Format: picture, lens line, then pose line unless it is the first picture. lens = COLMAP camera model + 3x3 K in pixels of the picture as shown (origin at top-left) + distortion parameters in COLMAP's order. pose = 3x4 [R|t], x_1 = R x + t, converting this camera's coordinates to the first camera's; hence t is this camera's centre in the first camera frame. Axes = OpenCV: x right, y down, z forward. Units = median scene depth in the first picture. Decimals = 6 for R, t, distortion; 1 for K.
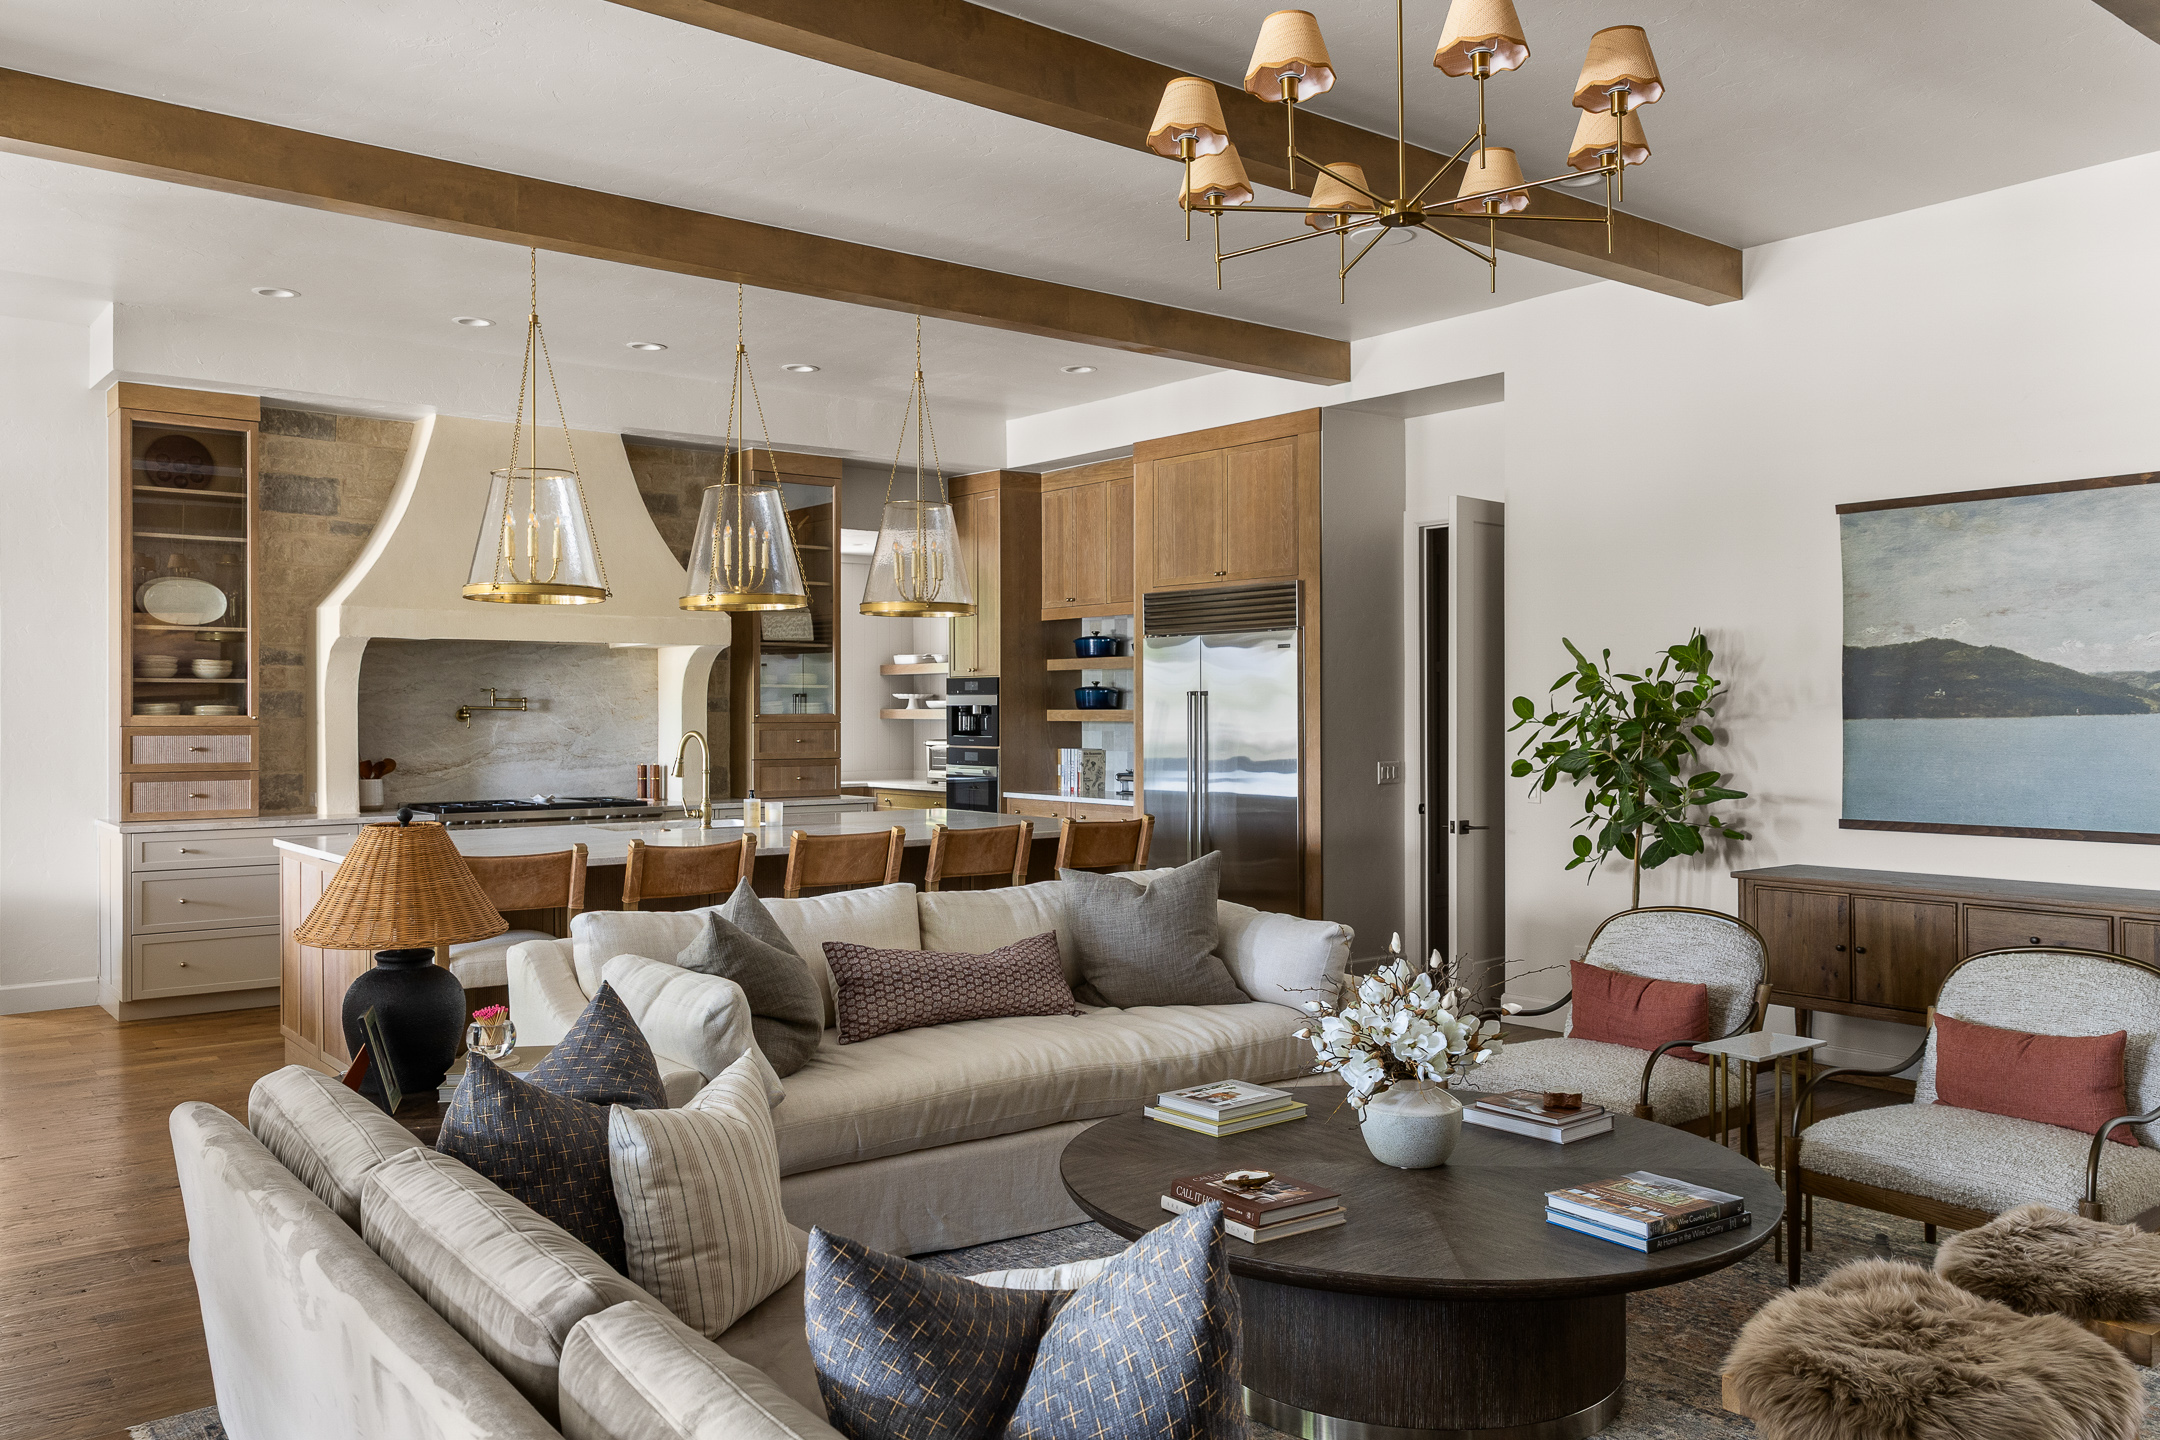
lens RADIAL K [[1627.5, 0, 1080.0], [0, 1627.5, 720.0], [0, 0, 1]] dist [-0.000985, -0.001242]
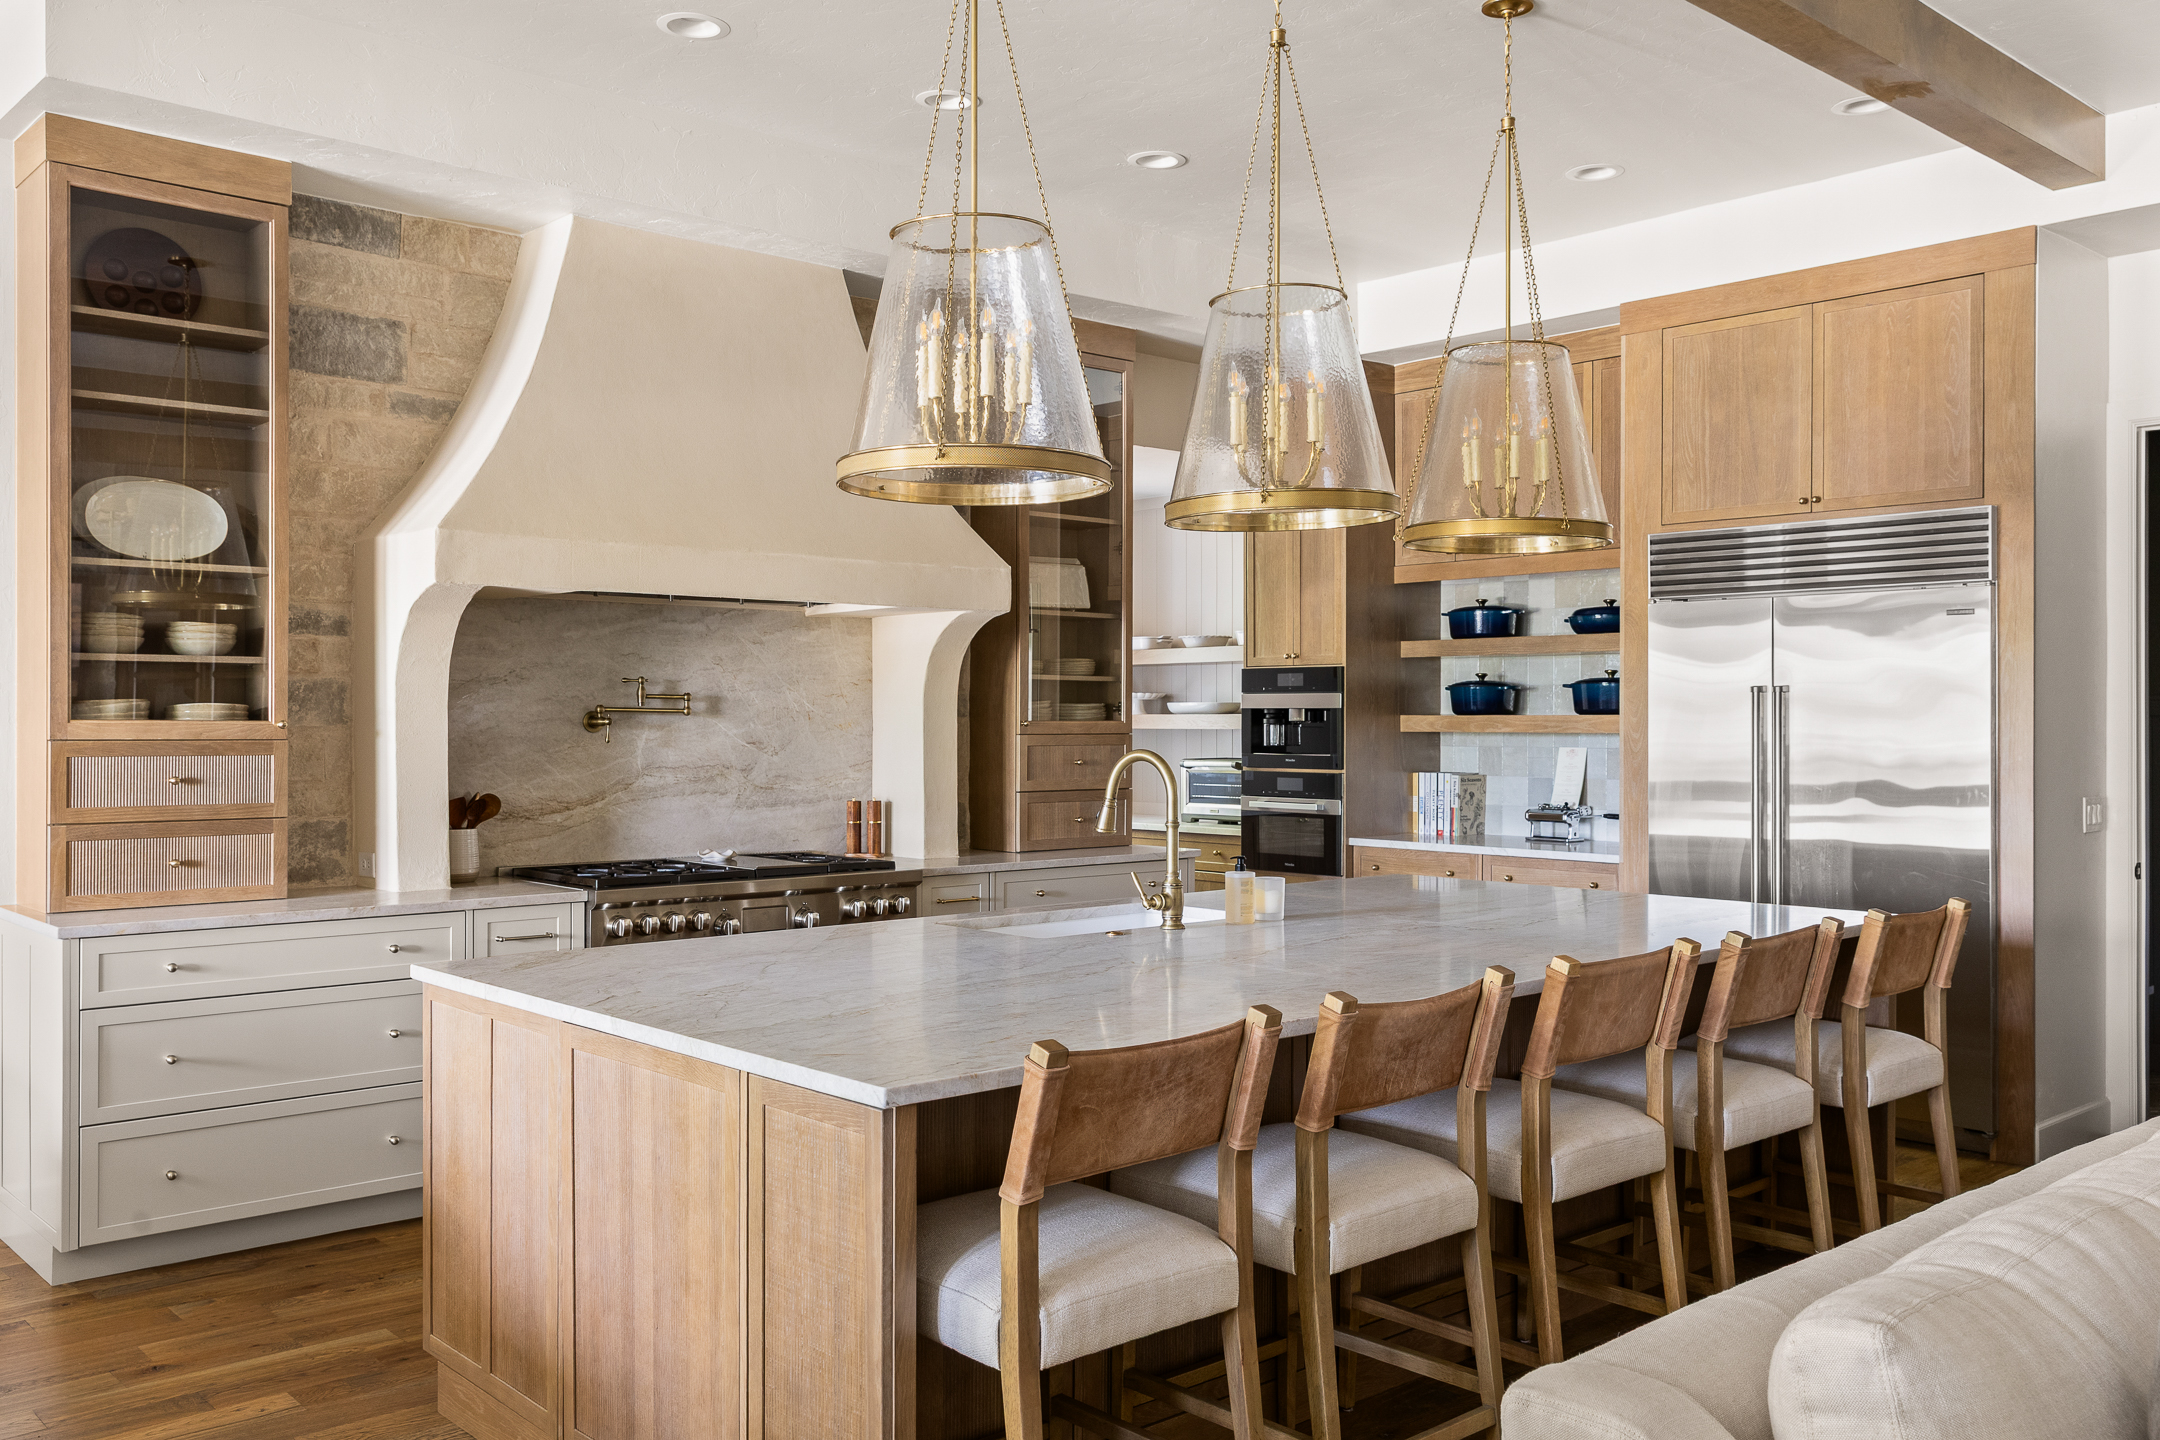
lens RADIAL K [[1787.6, 0, 1080.0], [0, 1787.6, 720.0], [0, 0, 1]] dist [0.005393, 0.002148]
pose [[0.998009, 0.001747, 0.063052, -0.246492], [-0.001407, 0.999984, -0.005434, -0.000039], [-0.063061, 0.005335, 0.997995, 0.328881]]
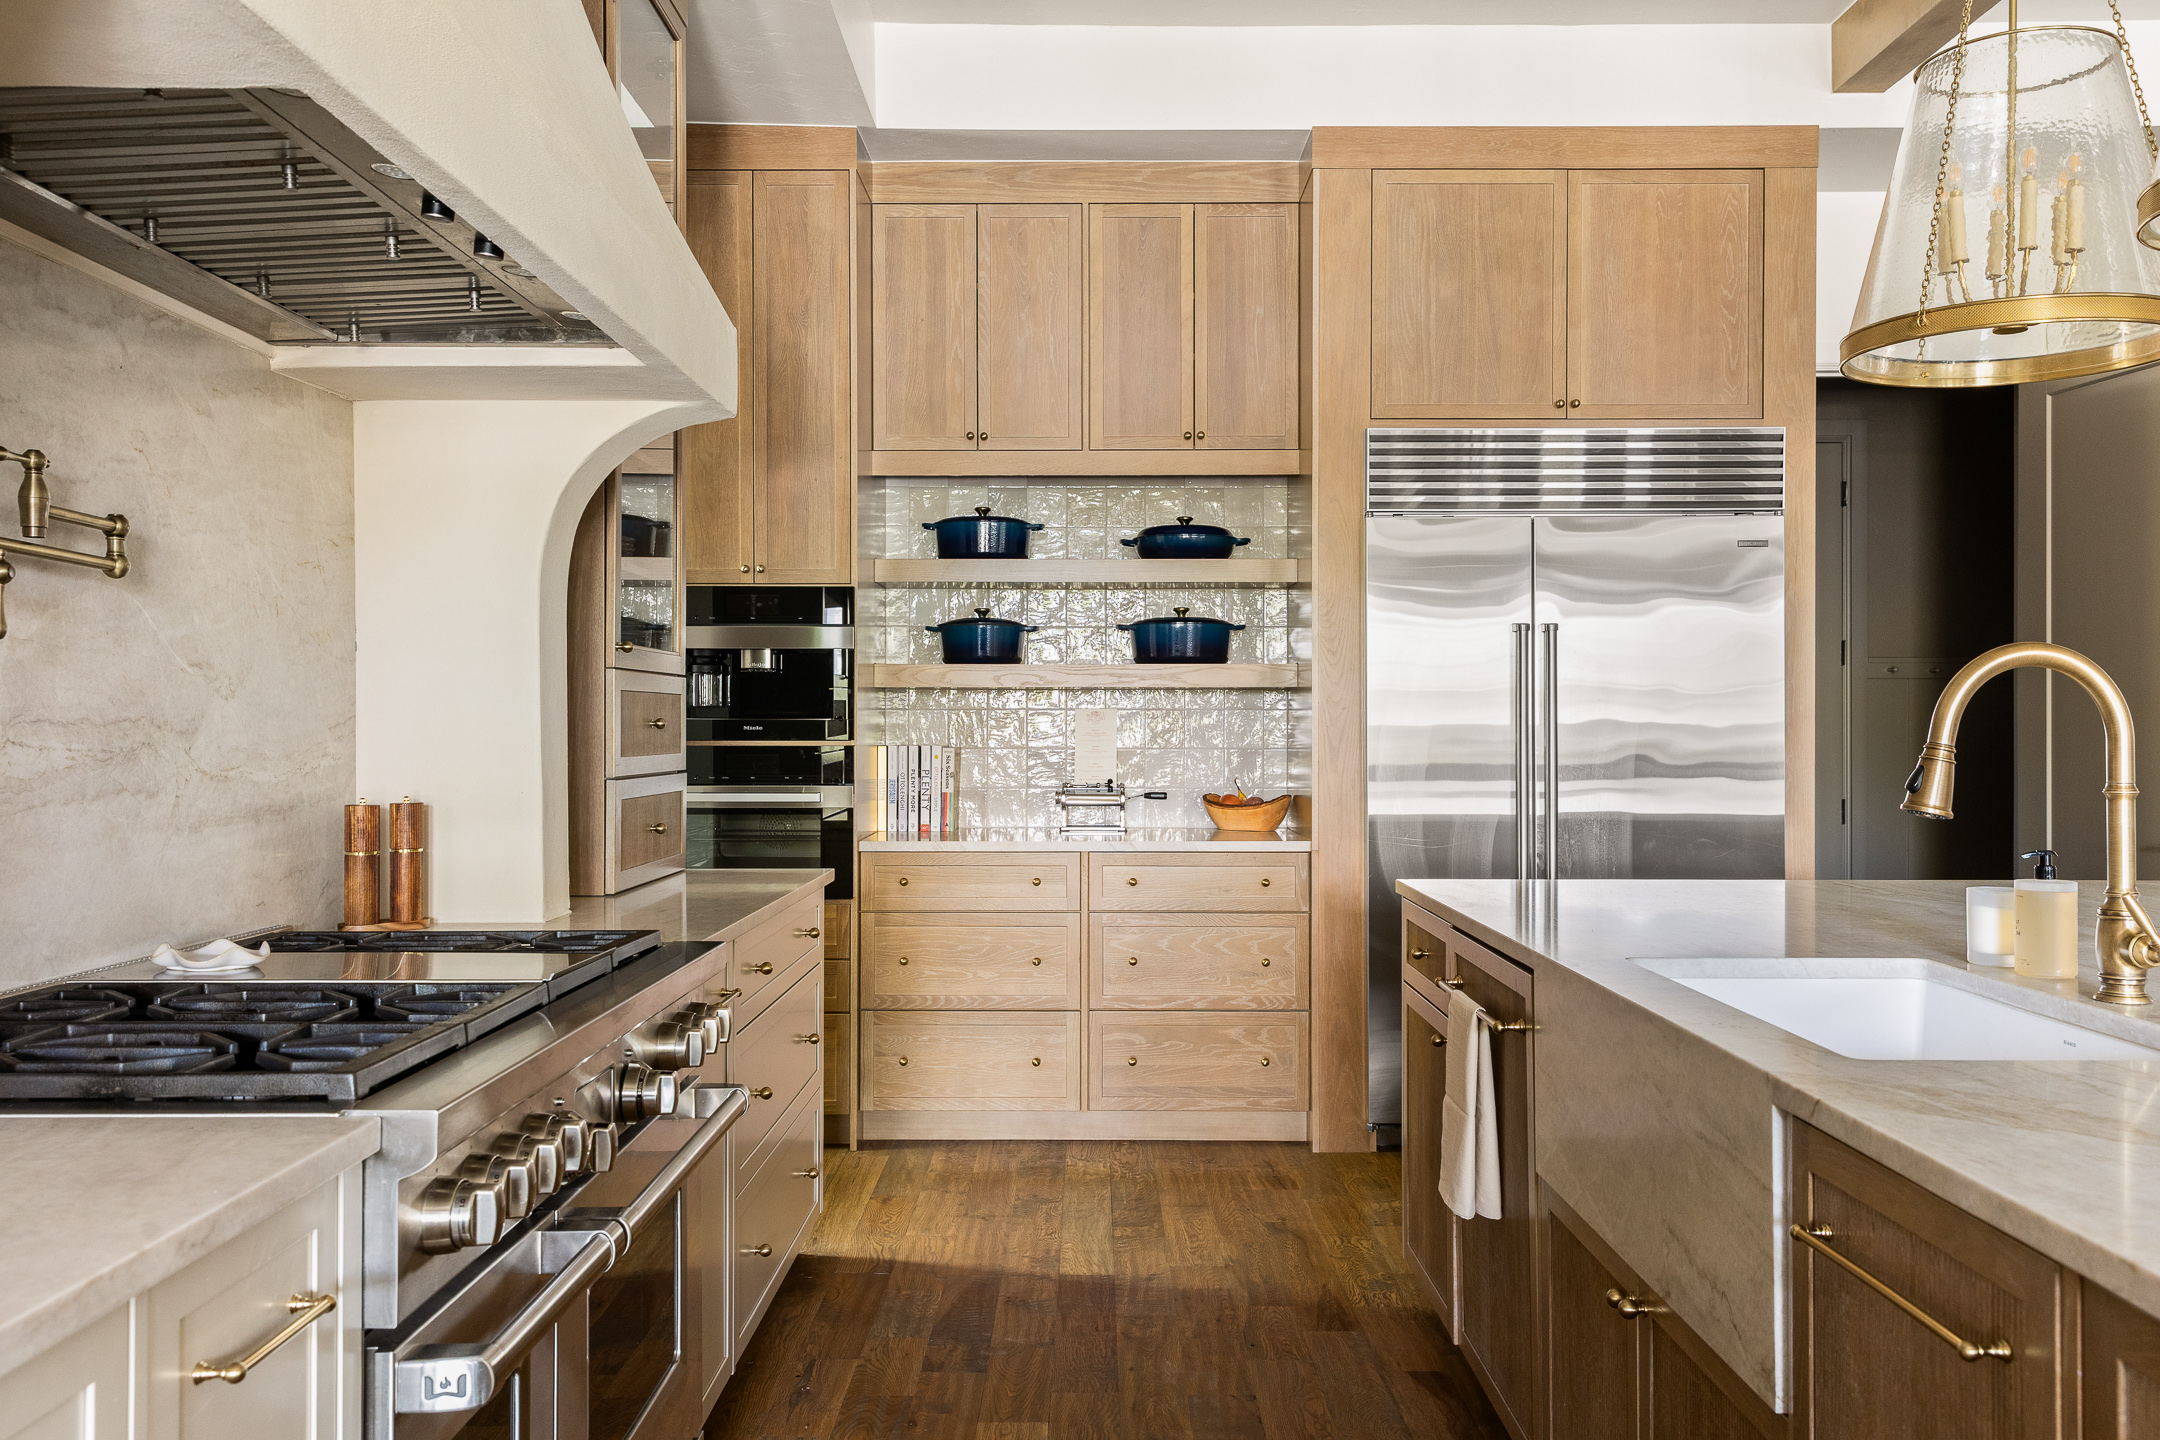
lens RADIAL K [[1764.3, 0, 1090.2], [0, 1764.3, 694.3], [0, 0, 1]] dist [0.037283, 0.000734]
pose [[0.624102, 0.014225, 0.781213, -0.471673], [0.003155, 0.999780, -0.020725, 0.016974], [-0.781337, 0.015400, 0.623920, 0.777956]]
